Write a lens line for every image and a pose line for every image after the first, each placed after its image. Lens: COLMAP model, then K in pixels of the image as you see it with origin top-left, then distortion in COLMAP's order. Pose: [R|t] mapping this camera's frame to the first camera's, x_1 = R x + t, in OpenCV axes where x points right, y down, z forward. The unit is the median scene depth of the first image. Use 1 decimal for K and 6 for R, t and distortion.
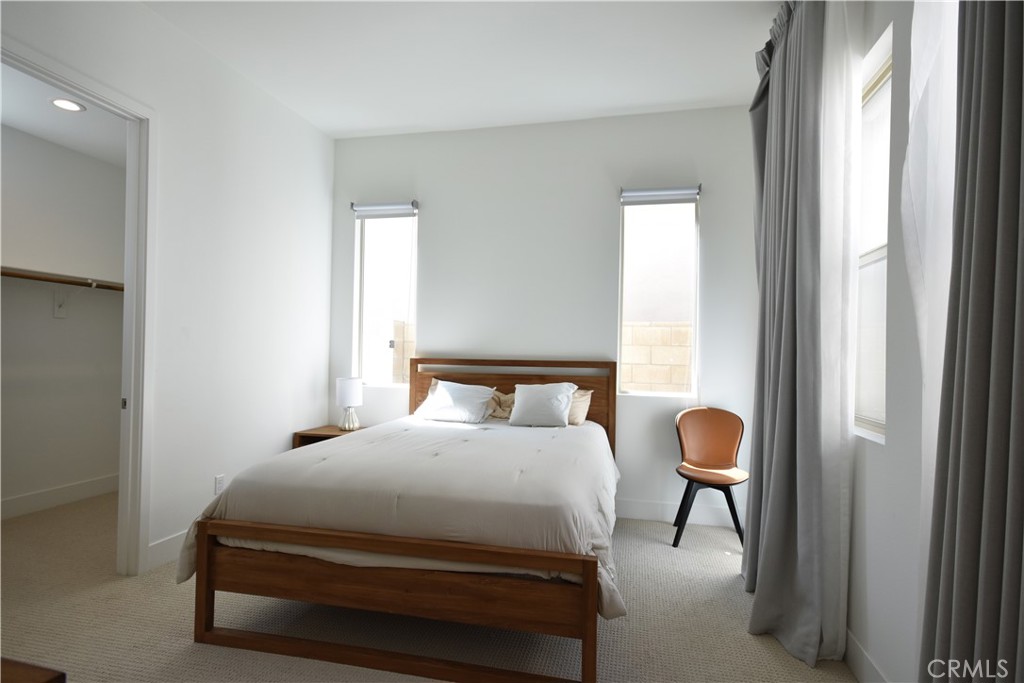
lens RADIAL K [[516.9, 0, 510.7], [0, 516.9, 339.3], [0, 0, 1]] dist [0.008633, -0.003197]
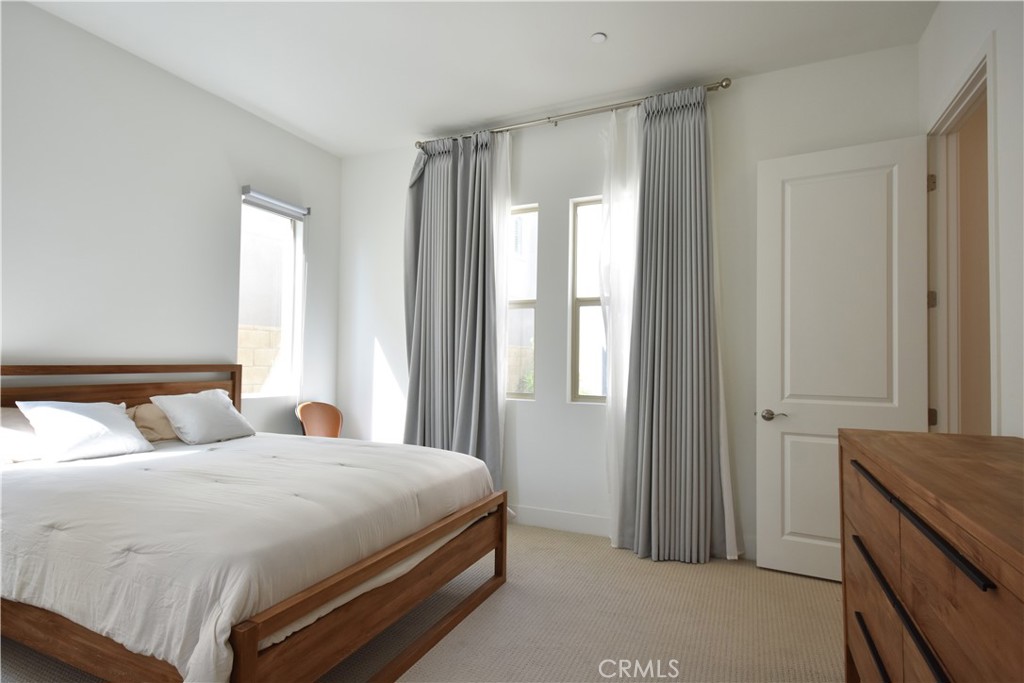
lens RADIAL K [[516.9, 0, 509.2], [0, 516.9, 346.5], [0, 0, 1]] dist [0.008633, -0.003197]
pose [[0.207296, 0.012958, 0.978192, -1.157867], [-0.031616, 0.999479, -0.006540, 0.000268], [-0.977767, -0.029570, 0.207598, 0.569398]]
